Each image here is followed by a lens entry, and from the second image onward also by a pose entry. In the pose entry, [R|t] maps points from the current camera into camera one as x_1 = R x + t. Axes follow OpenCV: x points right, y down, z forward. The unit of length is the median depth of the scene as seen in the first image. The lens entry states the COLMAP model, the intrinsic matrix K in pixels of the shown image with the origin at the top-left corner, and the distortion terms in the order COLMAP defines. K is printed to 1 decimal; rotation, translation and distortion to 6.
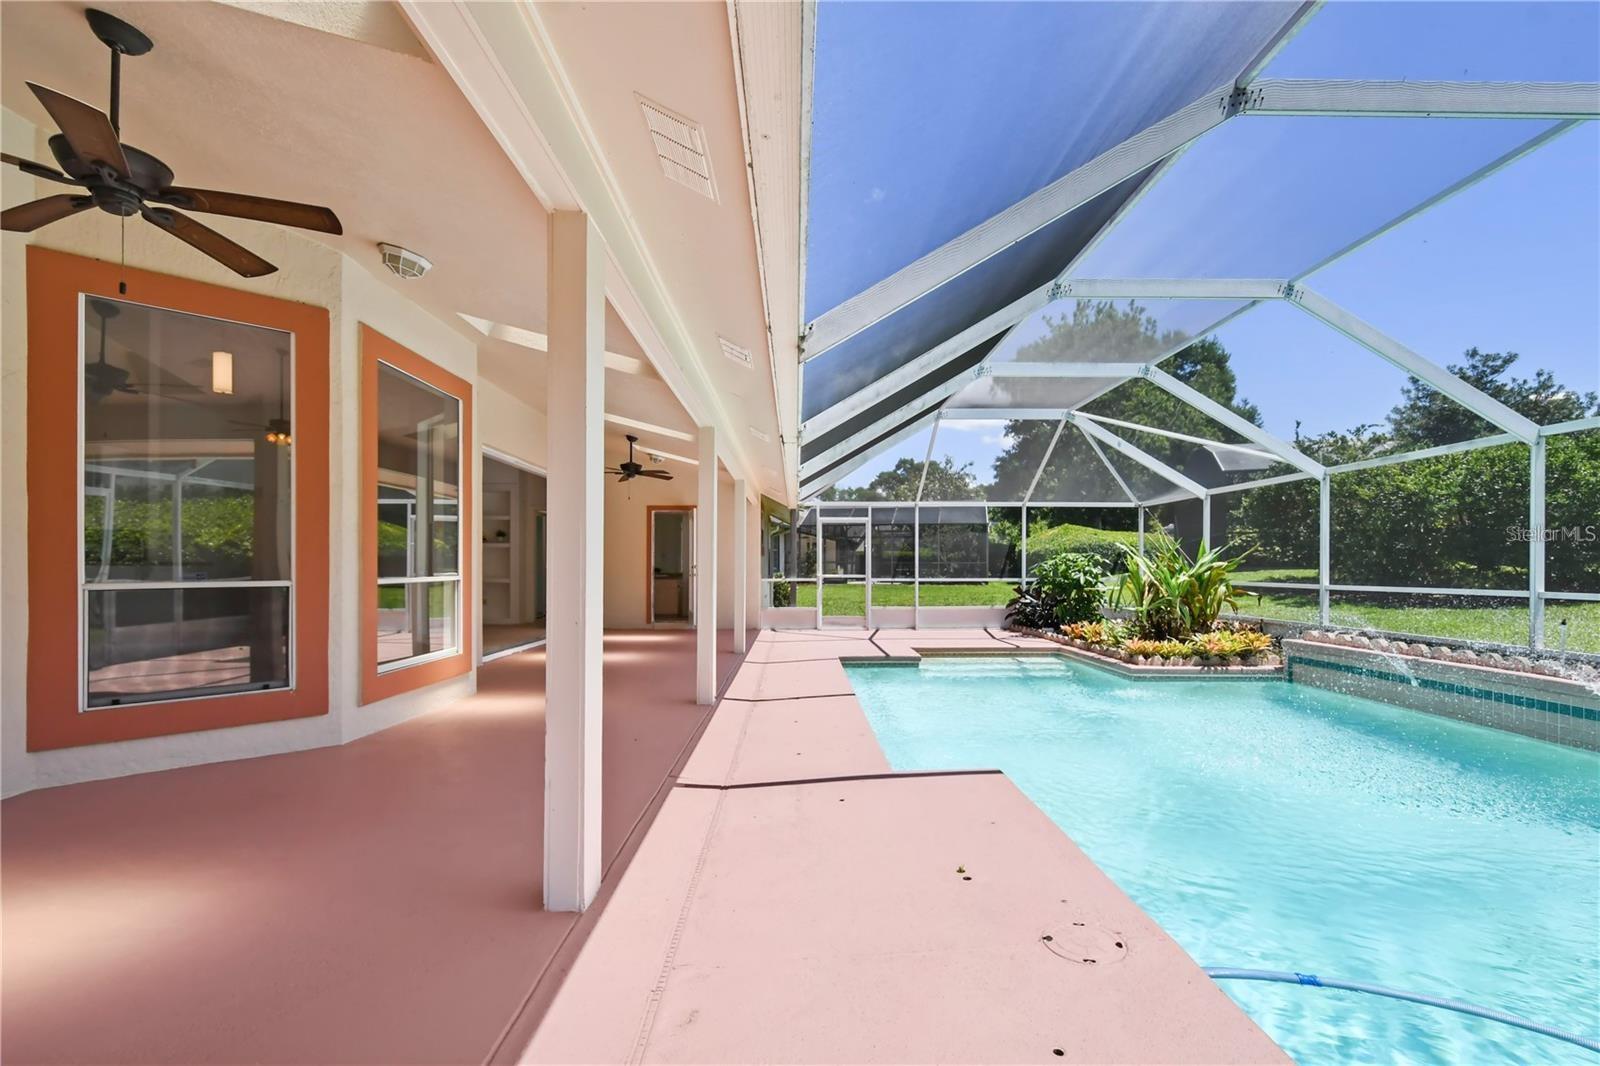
lens RADIAL K [[718.4, 0, 811.1], [0, 718.4, 565.1], [0, 0, 1]] dist [0.010460, -0.000359]
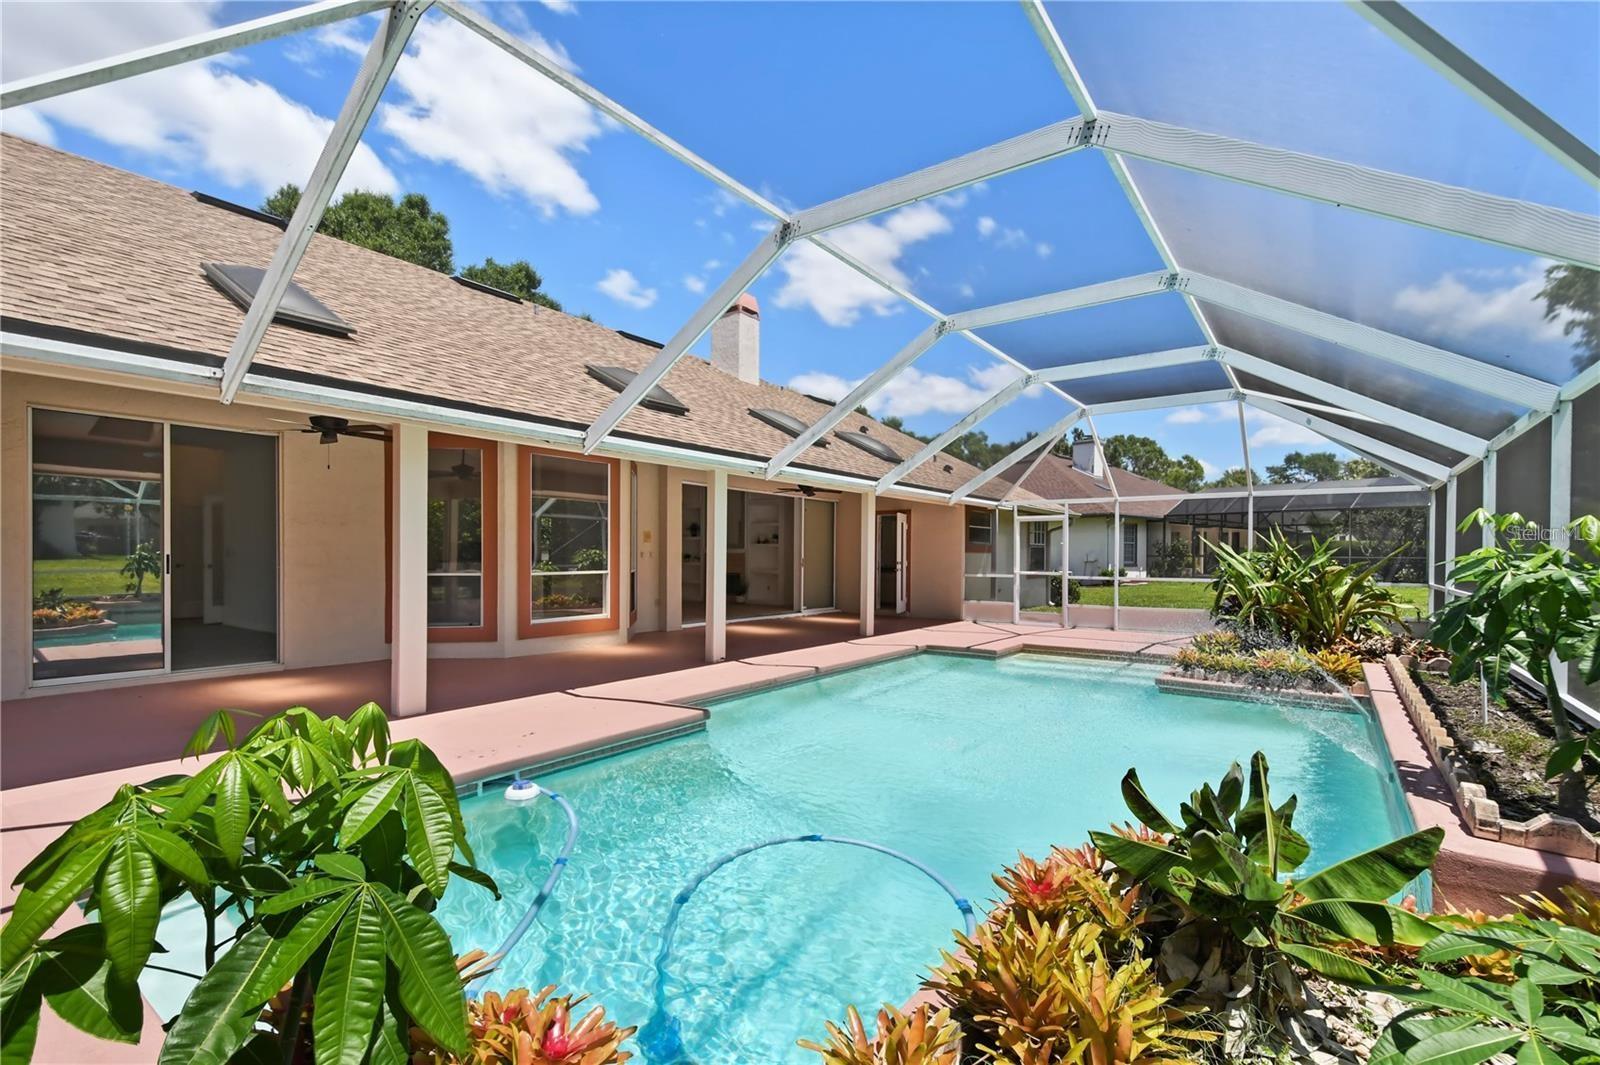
lens RADIAL K [[711.4, 0, 809.3], [0, 711.4, 549.5], [0, 0, 1]] dist [0.020529, -0.008473]
pose [[0.796366, -0.002841, -0.604808, 0.602423], [-0.002544, 0.999964, -0.008046, -0.014991], [0.604810, 0.007946, 0.796330, -0.018237]]
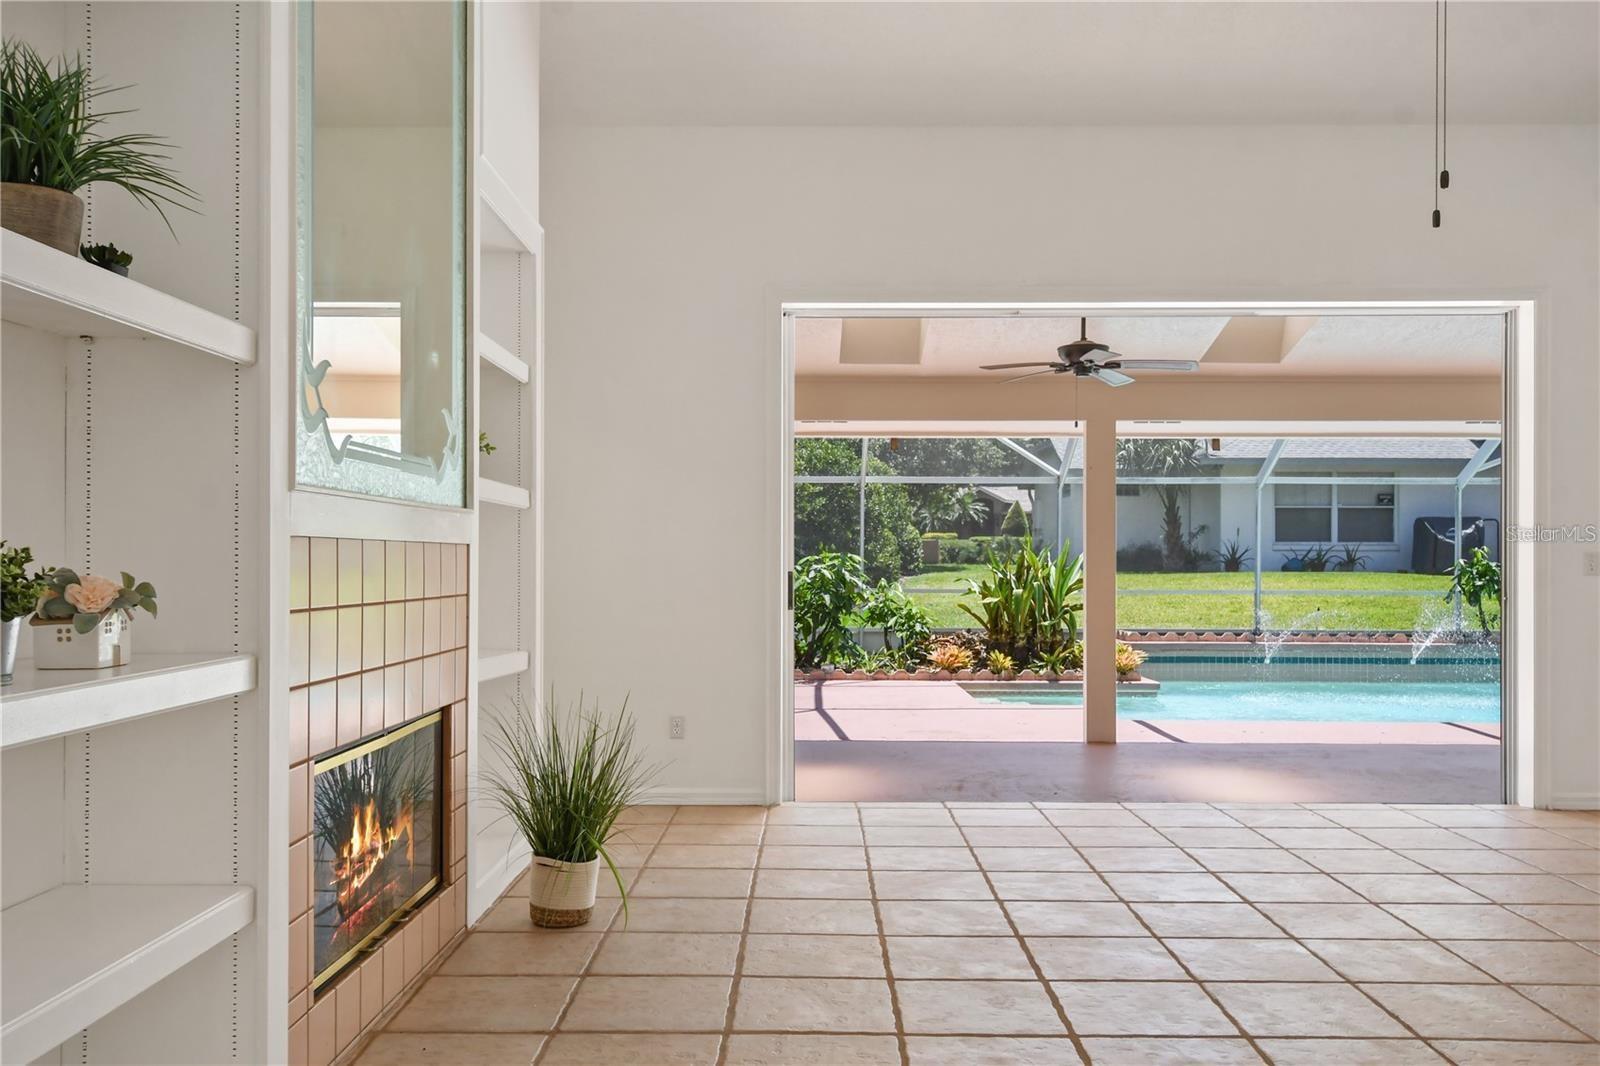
lens RADIAL K [[1321.1, 0, 796.8], [0, 1321.1, 545.4], [0, 0, 1]] dist [0.000217, 0.000806]
pose [[0.036718, 0.009784, 0.999278, -1.177565], [-0.006235, 0.999935, -0.009562, -0.014165], [-0.999306, -0.005880, 0.036776, 1.293297]]
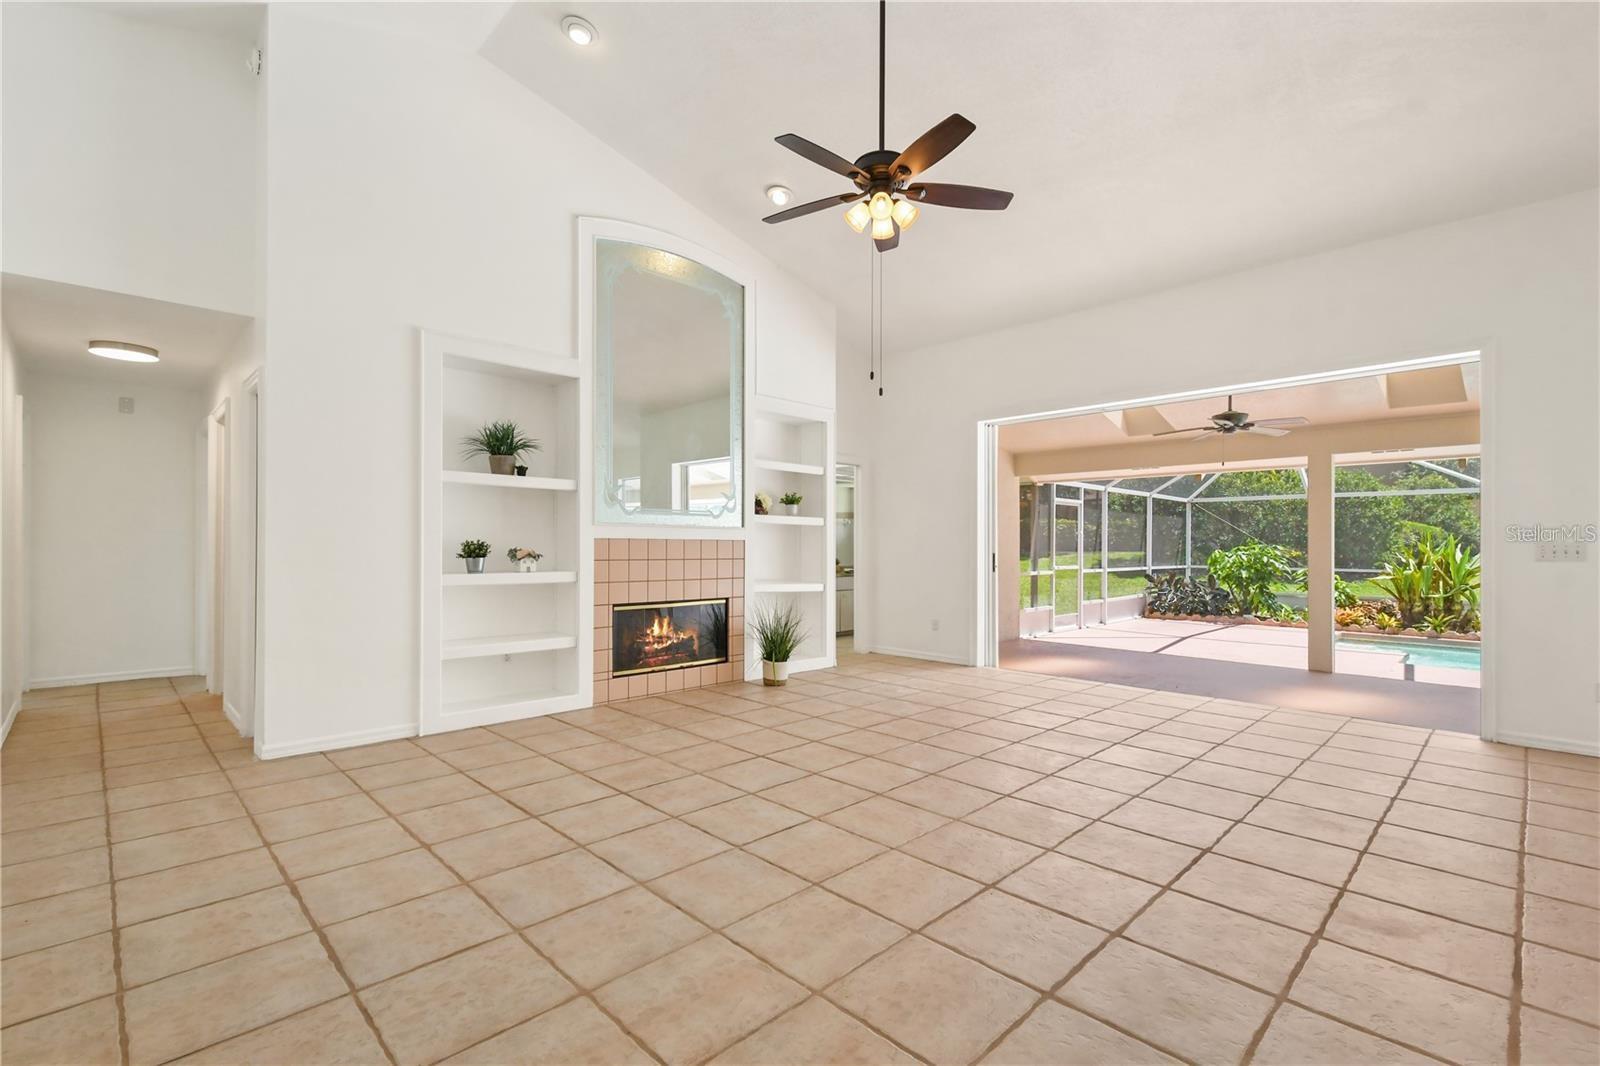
lens RADIAL K [[716.2, 0, 810.4], [0, 716.2, 534.5], [0, 0, 1]] dist [0.013972, -0.000368]
pose [[0.728358, 0.014329, 0.685047, -1.142403], [-0.007071, 0.999885, -0.013397, -0.014984], [-0.685161, 0.004914, 0.728375, 0.877667]]
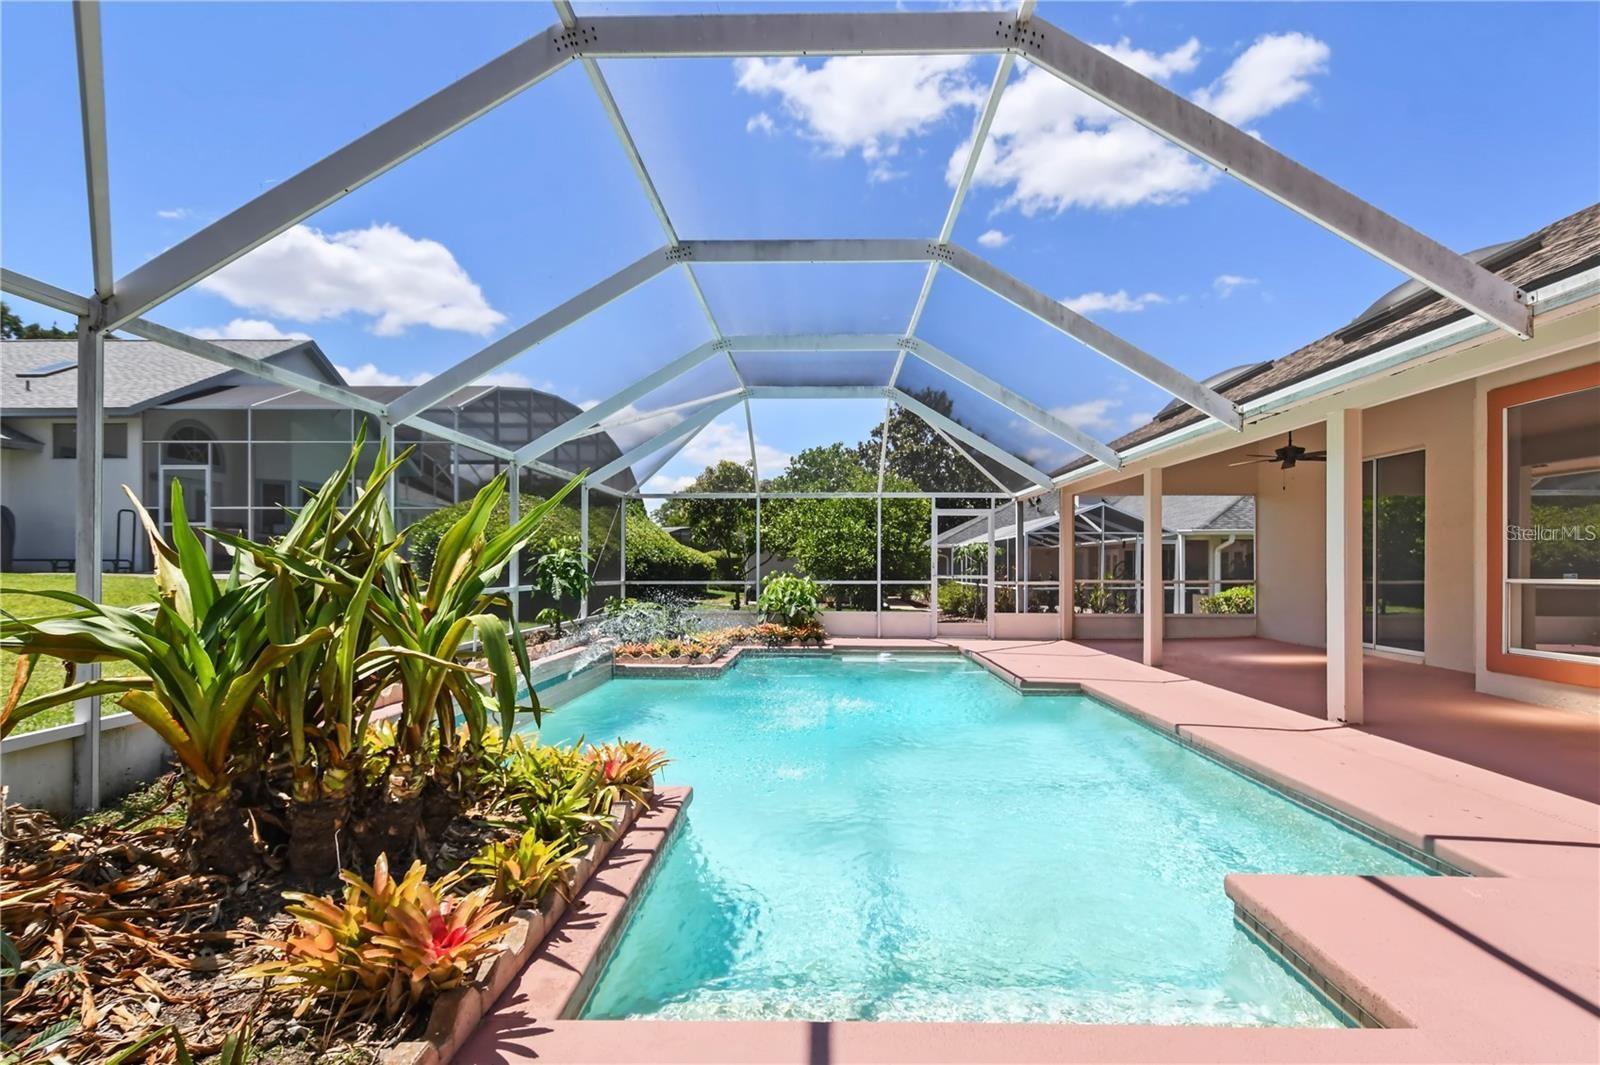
lens RADIAL K [[819.4, 0, 806.5], [0, 819.4, 561.4], [0, 0, 1]] dist [0.019964, -0.009792]
pose [[-0.999078, -0.001888, 0.042884, 0.322869], [-0.002191, 0.999973, -0.007021, 0.001869], [-0.042870, -0.007109, -0.999055, 1.400561]]
